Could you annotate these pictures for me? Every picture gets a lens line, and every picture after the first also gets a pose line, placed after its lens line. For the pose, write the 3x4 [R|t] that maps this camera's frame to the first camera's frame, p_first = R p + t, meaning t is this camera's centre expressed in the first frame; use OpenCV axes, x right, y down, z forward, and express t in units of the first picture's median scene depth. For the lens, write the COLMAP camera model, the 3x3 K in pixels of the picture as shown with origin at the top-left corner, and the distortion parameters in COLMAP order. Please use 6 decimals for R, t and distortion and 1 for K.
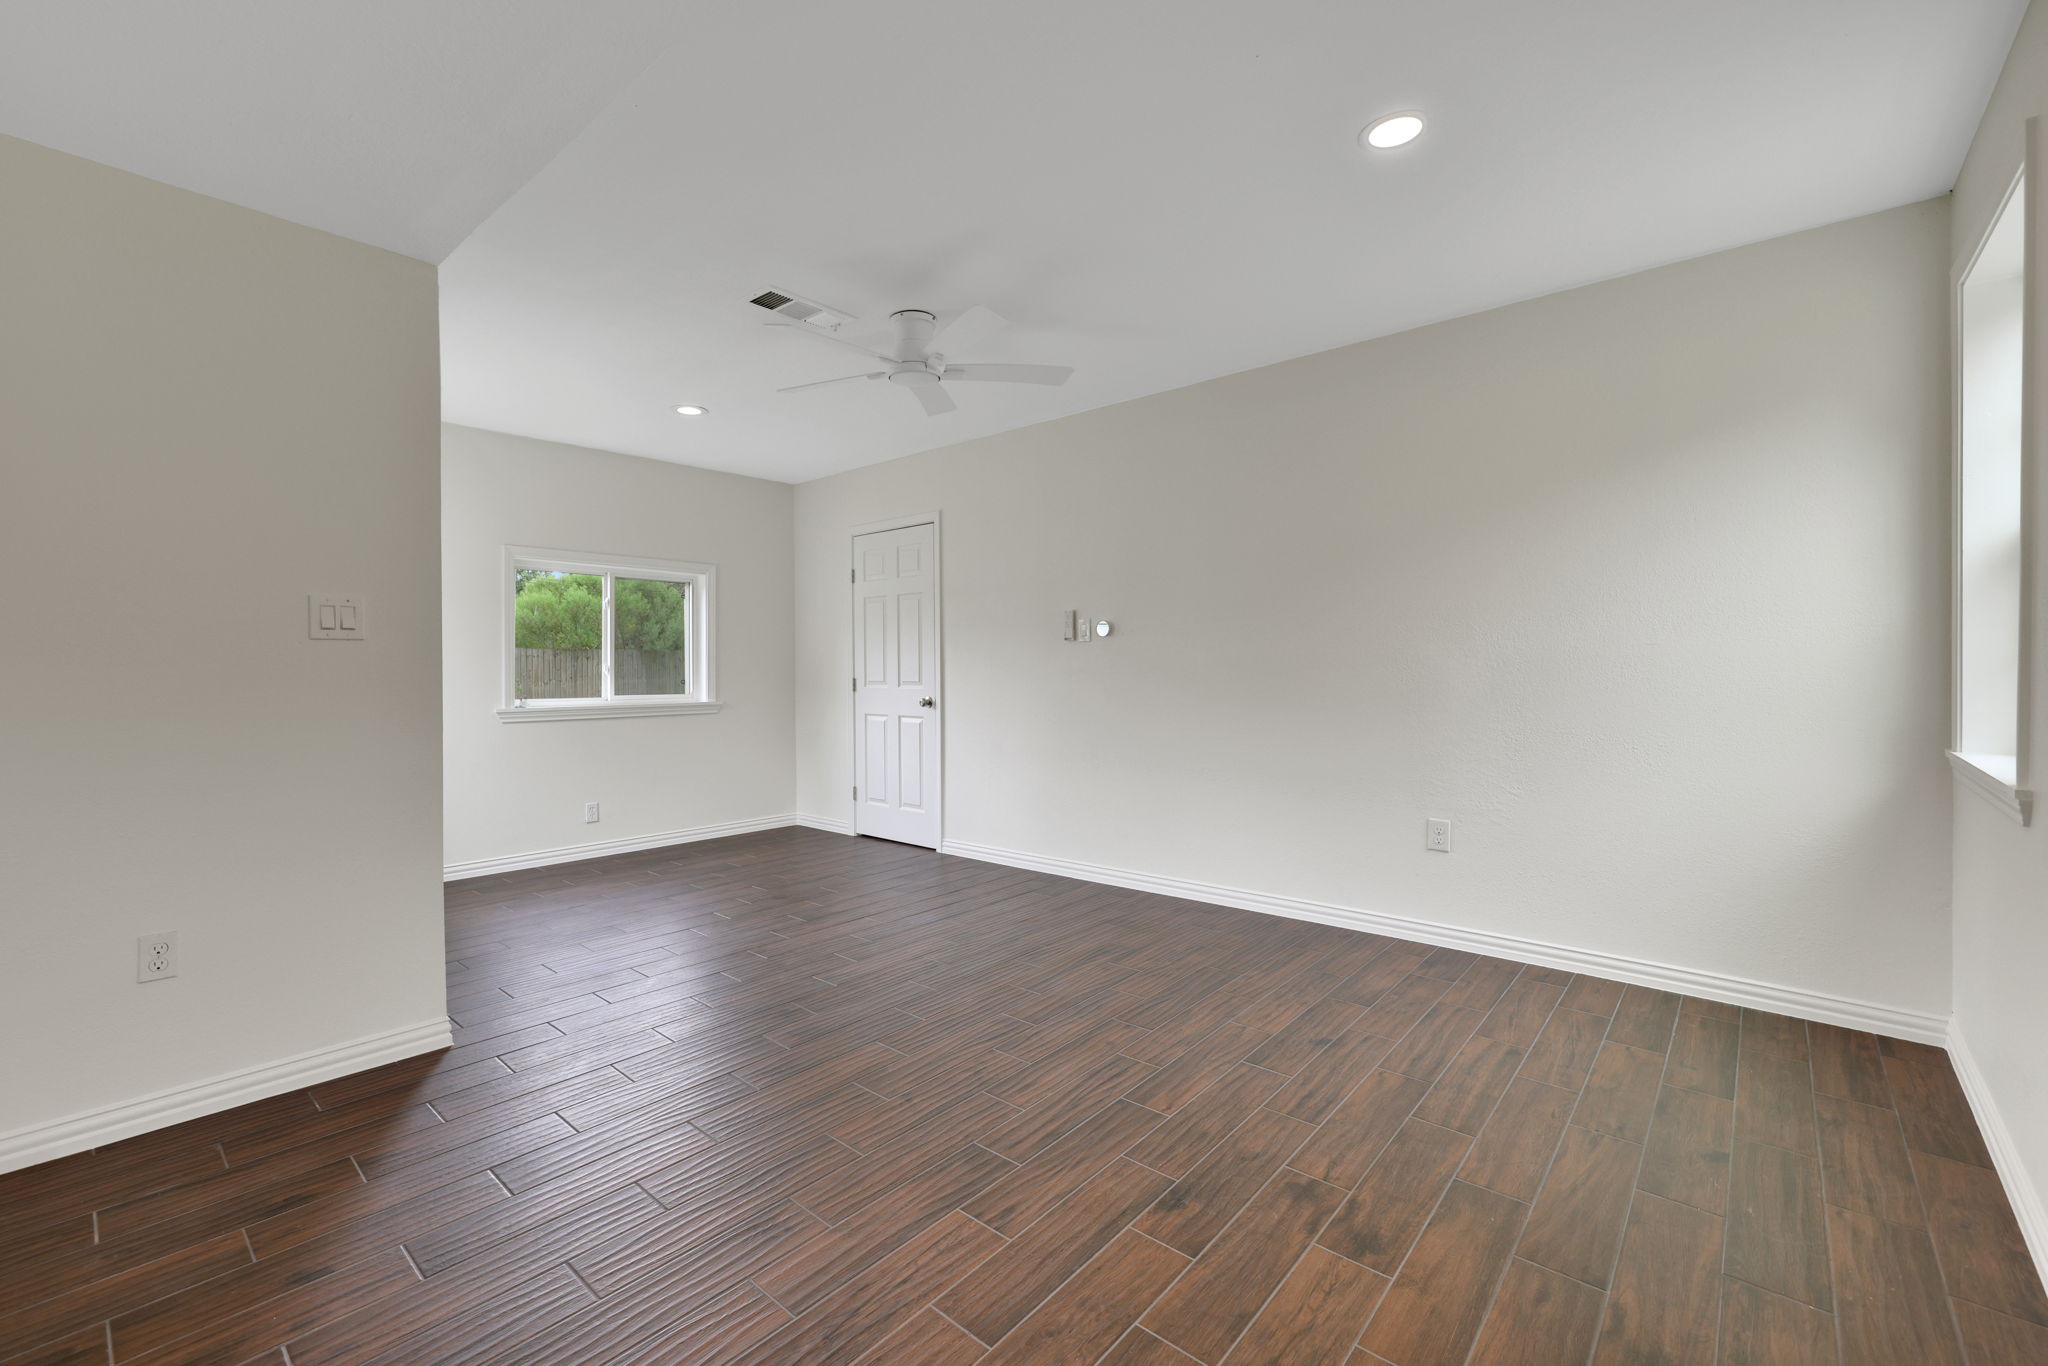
lens RADIAL K [[872.0, 0, 1018.9], [0, 872.0, 687.1], [0, 0, 1]] dist [-0.003946, -0.000147]
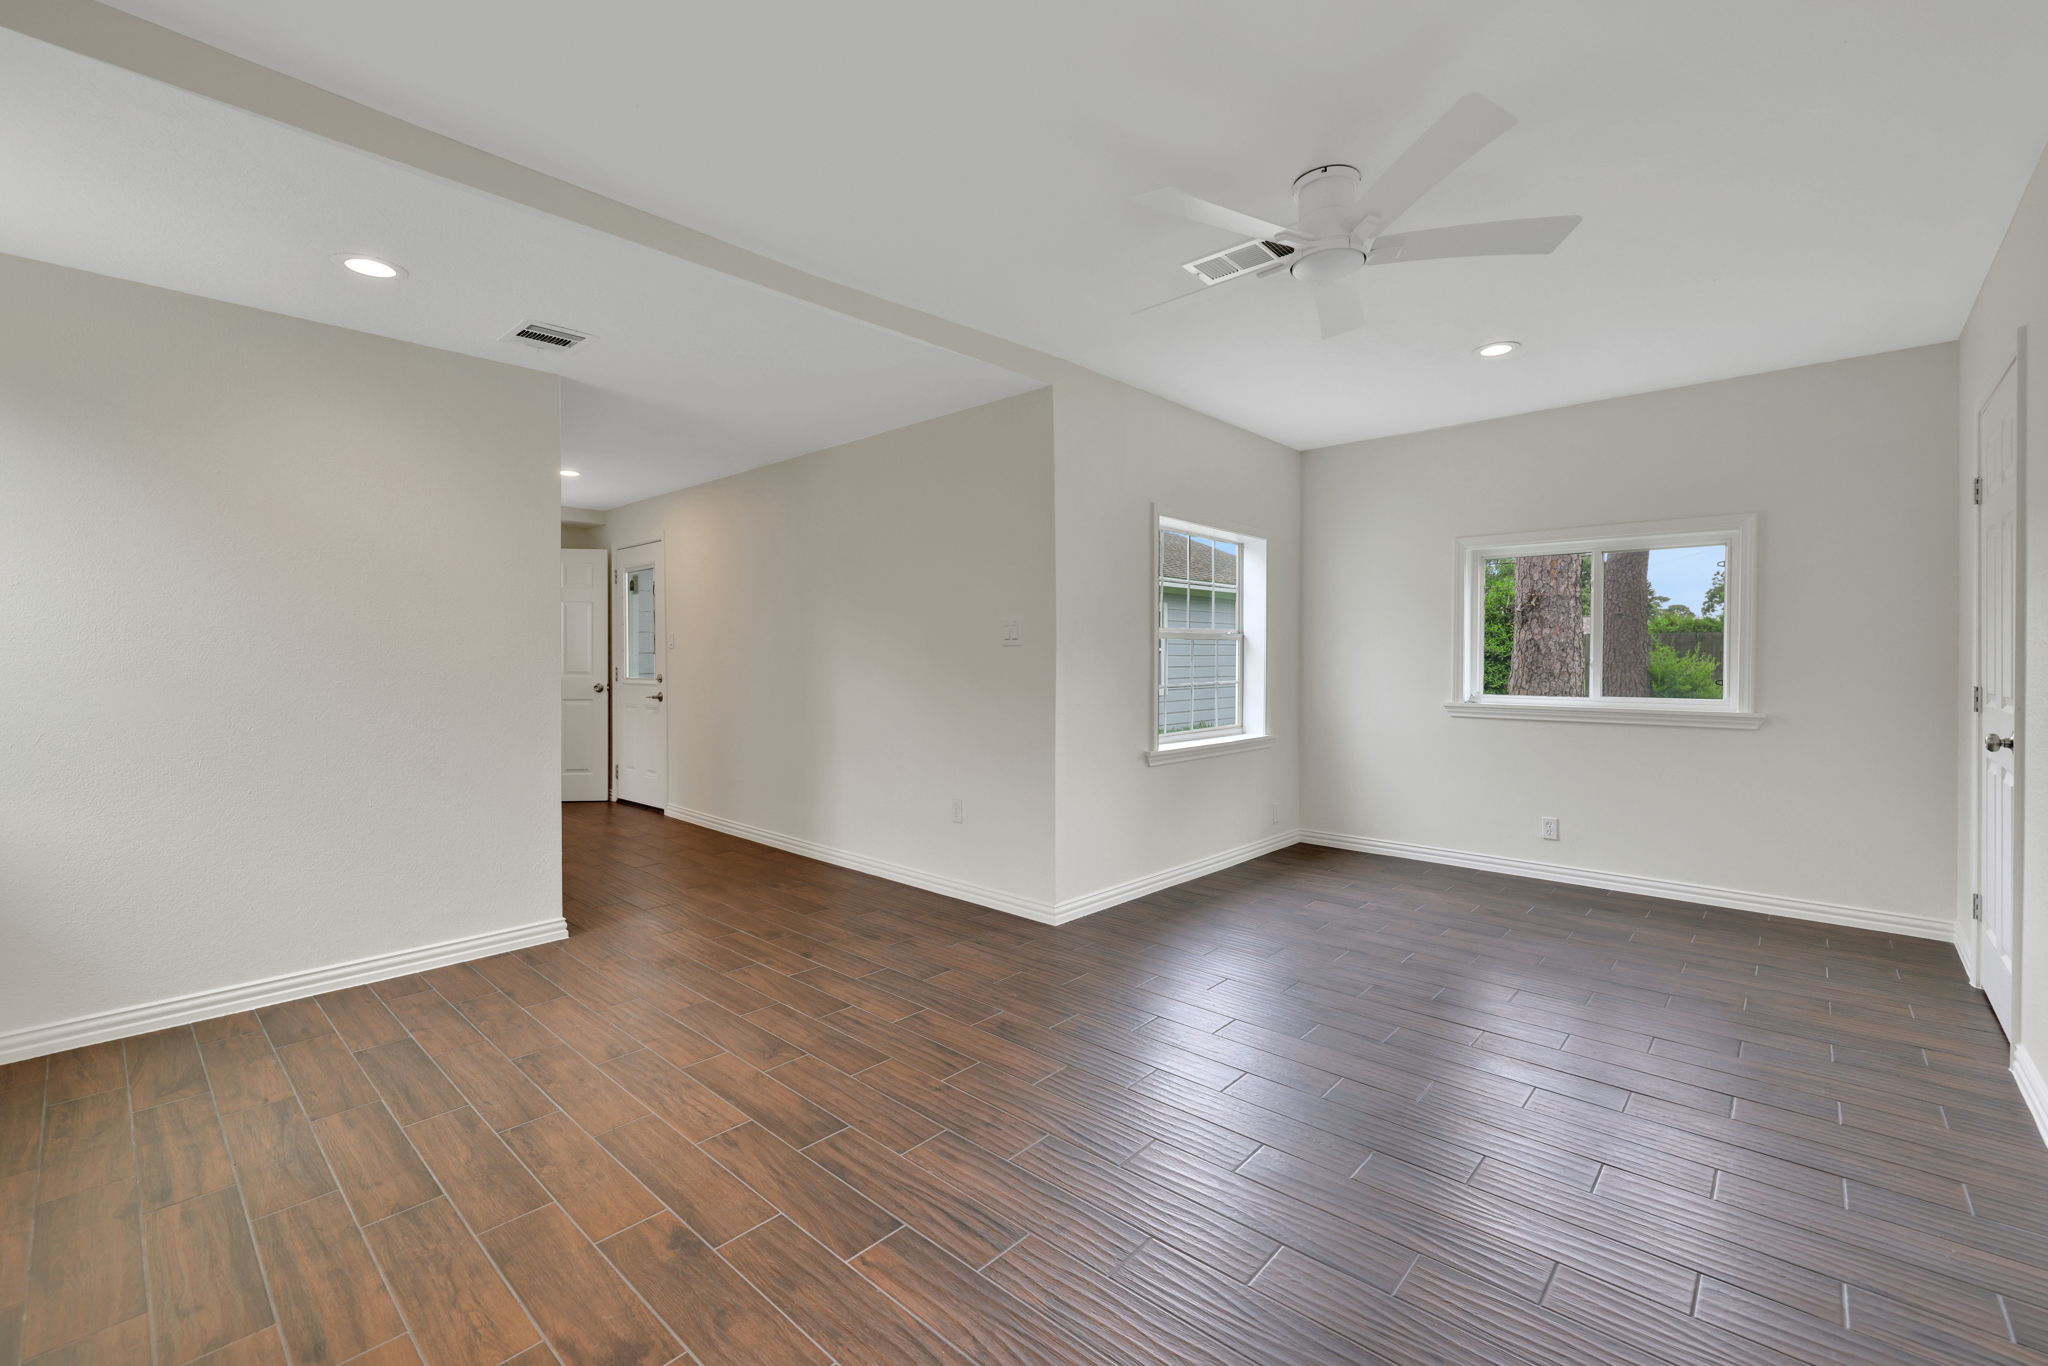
lens RADIAL K [[872.0, 0, 1020.1], [0, 872.0, 660.9], [0, 0, 1]] dist [-0.003946, -0.000147]
pose [[-0.046343, 0.005133, -0.998912, 0.884986], [-0.023086, 0.999714, 0.006208, -0.037137], [0.998659, 0.023349, -0.046212, 1.128209]]
